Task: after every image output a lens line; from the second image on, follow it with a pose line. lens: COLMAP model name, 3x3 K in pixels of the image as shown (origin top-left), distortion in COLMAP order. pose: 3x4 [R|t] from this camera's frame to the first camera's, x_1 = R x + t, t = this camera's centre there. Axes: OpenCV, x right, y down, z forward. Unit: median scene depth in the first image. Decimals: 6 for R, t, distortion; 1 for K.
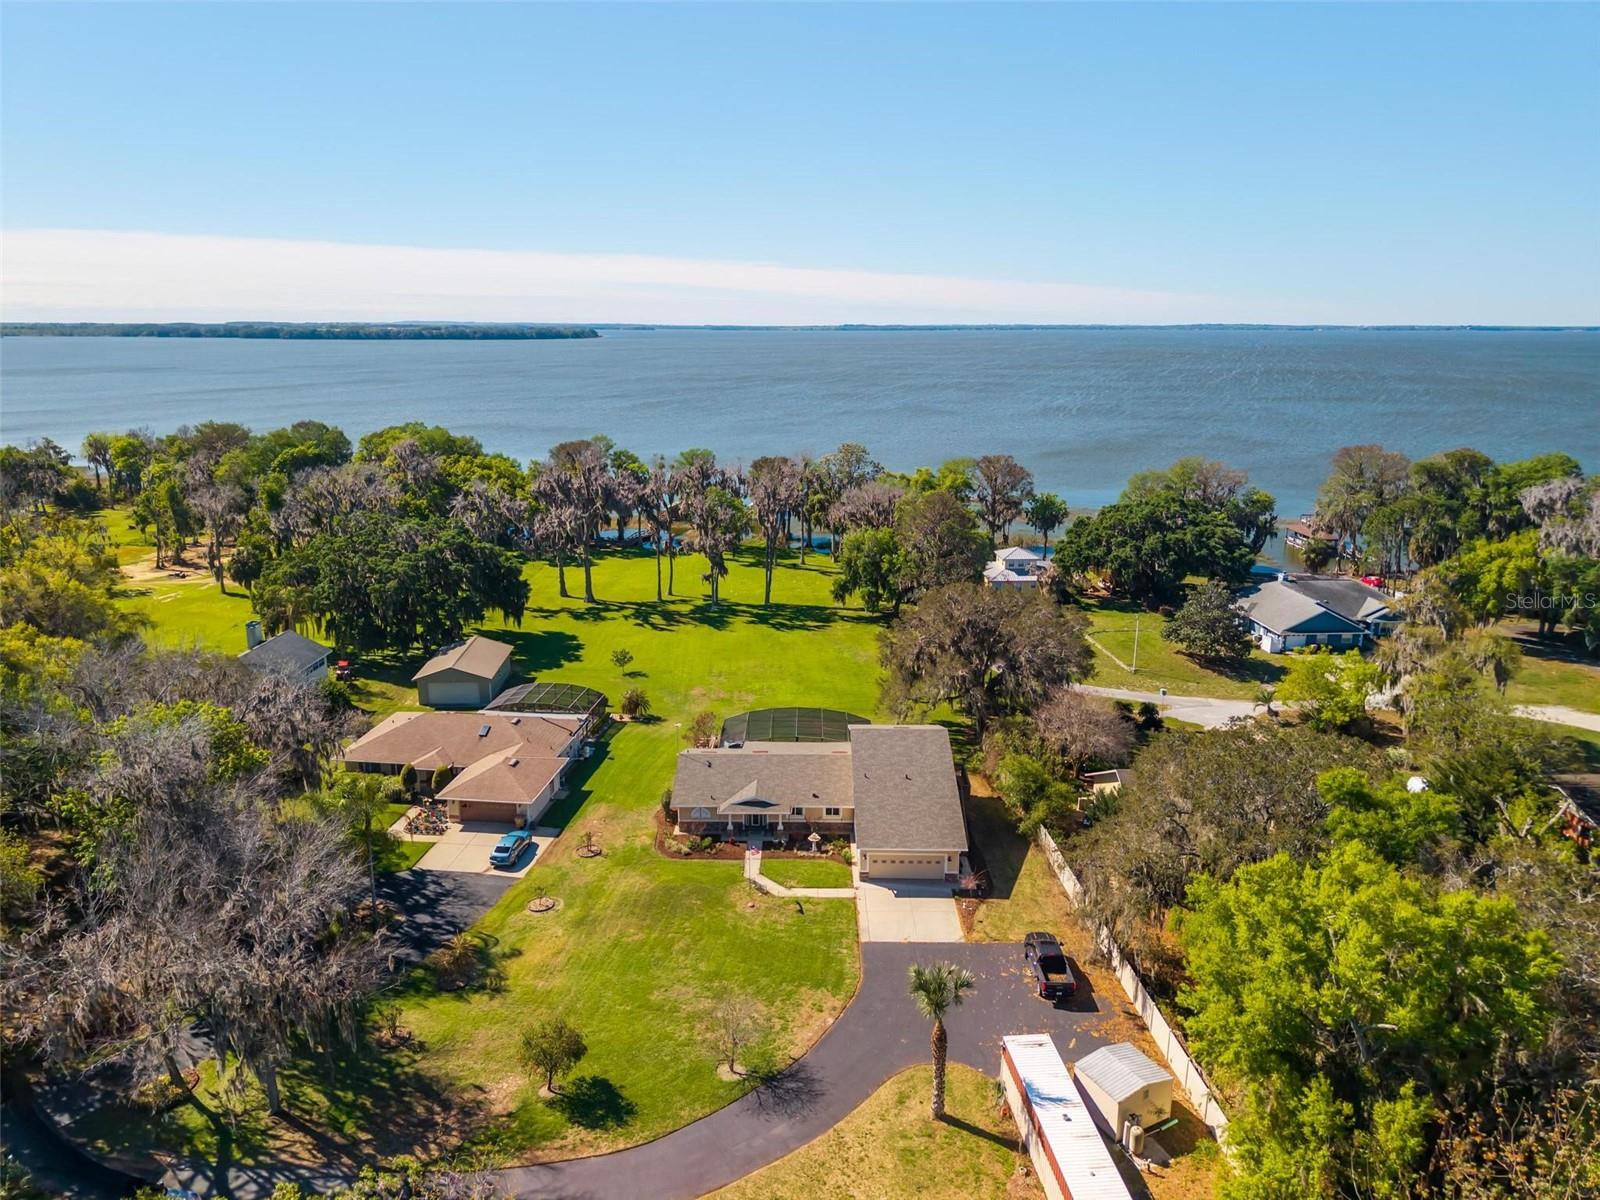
lens RADIAL K [[1096.2, 0, 800.0], [0, 1096.2, 600.0], [0, 0, 1]] dist [-0.004717, -0.000492]
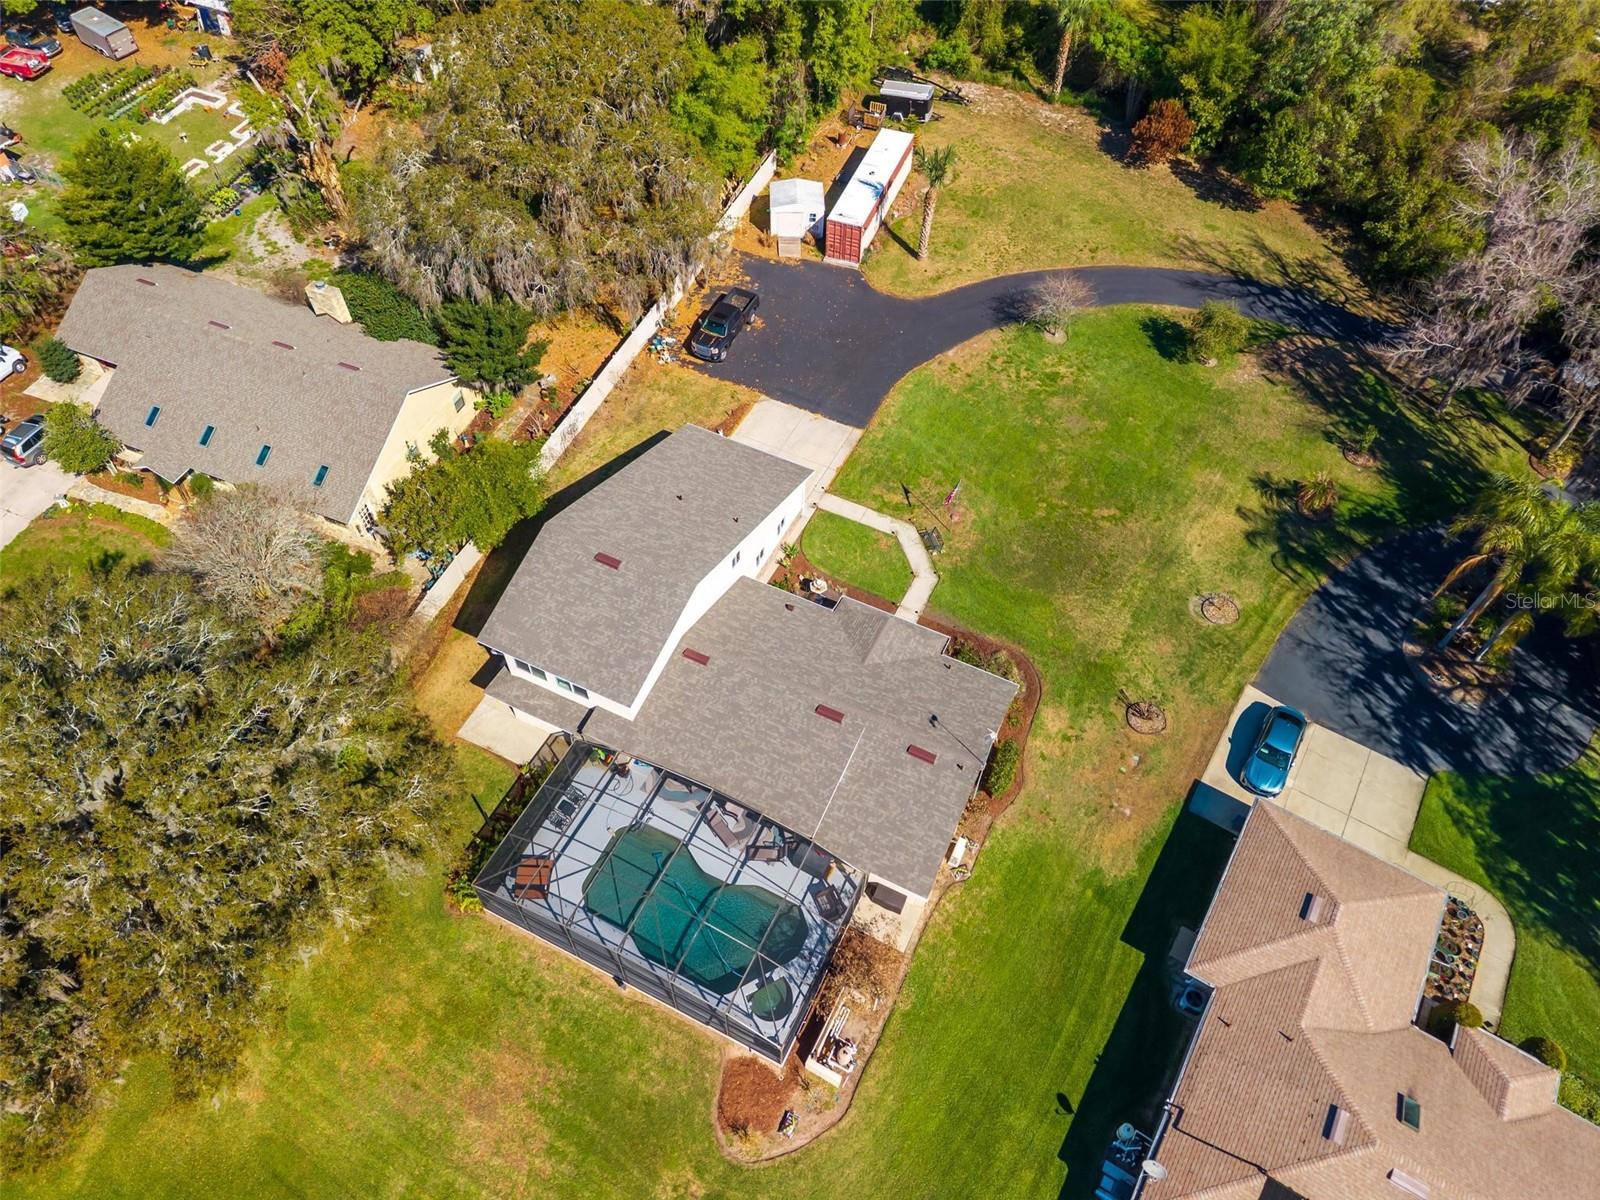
lens RADIAL K [[1096.2, 0, 800.0], [0, 1096.2, 600.0], [0, 0, 1]] dist [-0.004717, -0.000492]
pose [[-0.902143, -0.337555, 0.268691, -0.158681], [0.102529, 0.437201, 0.893500, -0.372631], [-0.419078, 0.833614, -0.359808, 1.237083]]
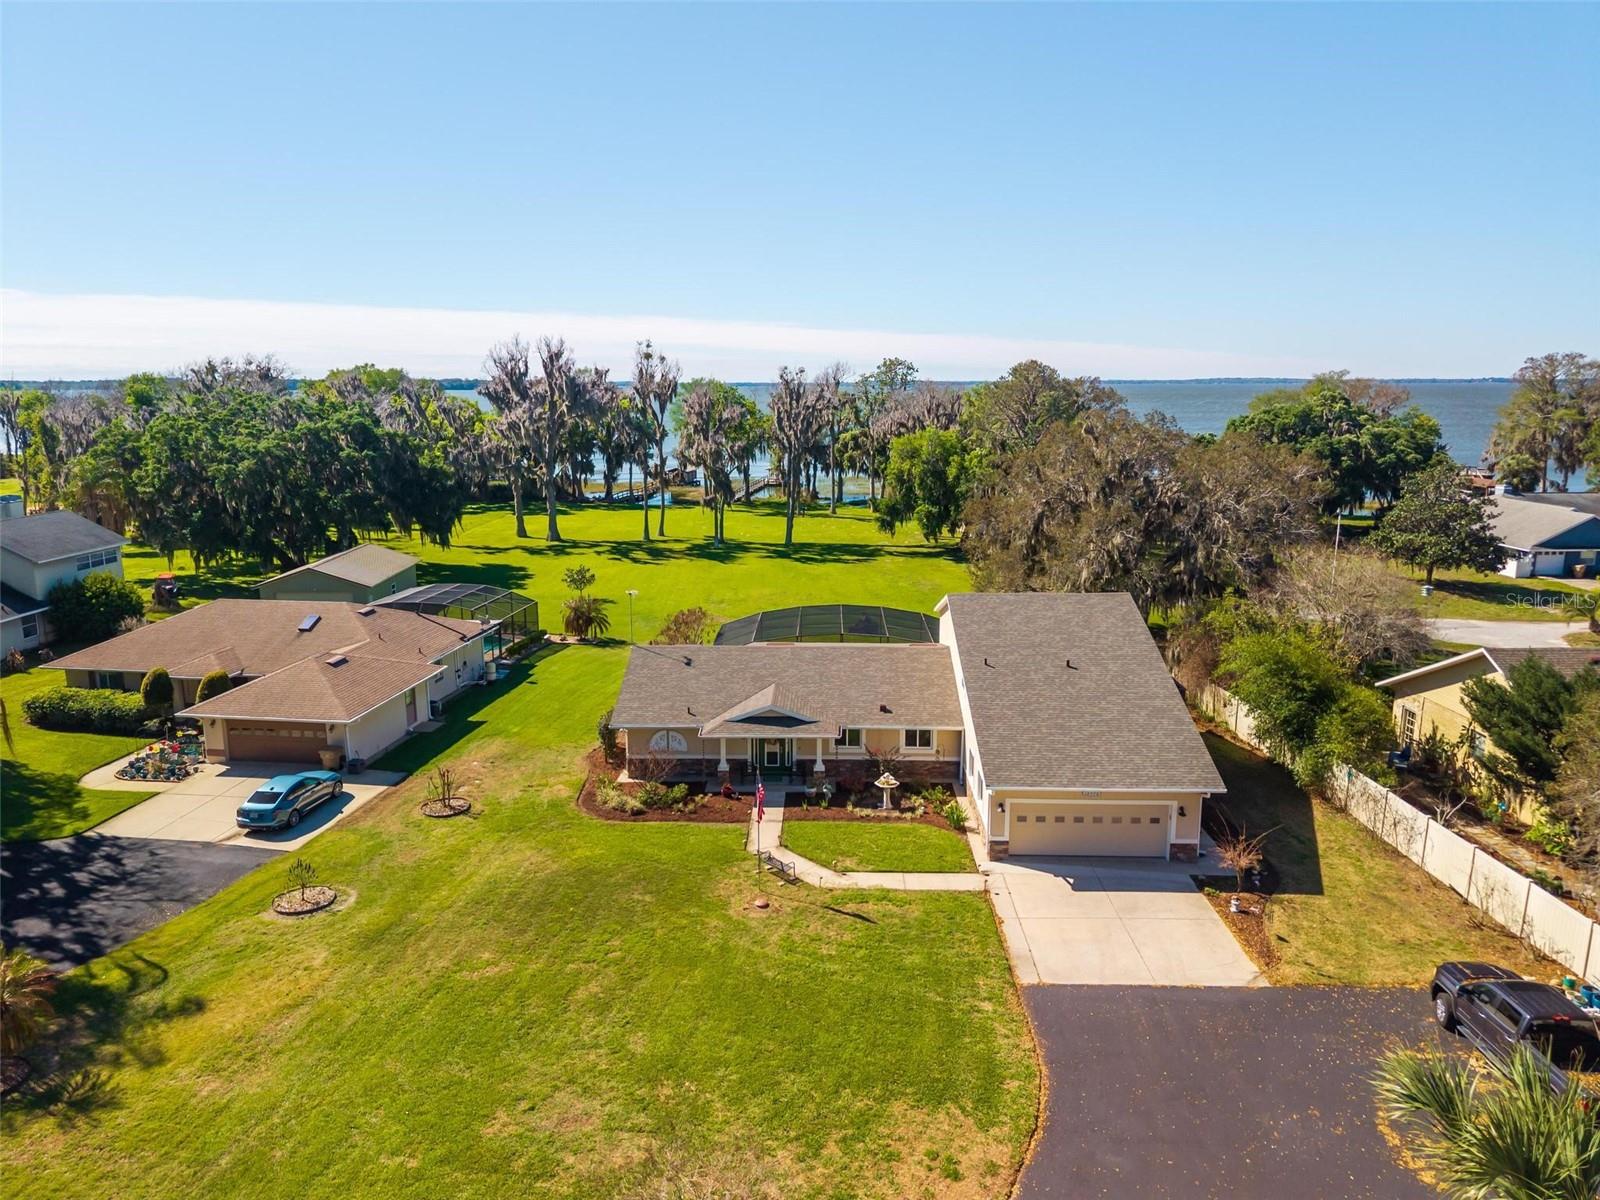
lens RADIAL K [[1096.2, 0, 800.0], [0, 1096.2, 600.0], [0, 0, 1]] dist [-0.004717, -0.000492]
pose [[0.999869, 0.000199, -0.016201, -0.019061], [-0.001037, 0.998661, -0.051731, 0.157510], [0.016169, 0.051741, 0.998530, 0.482685]]
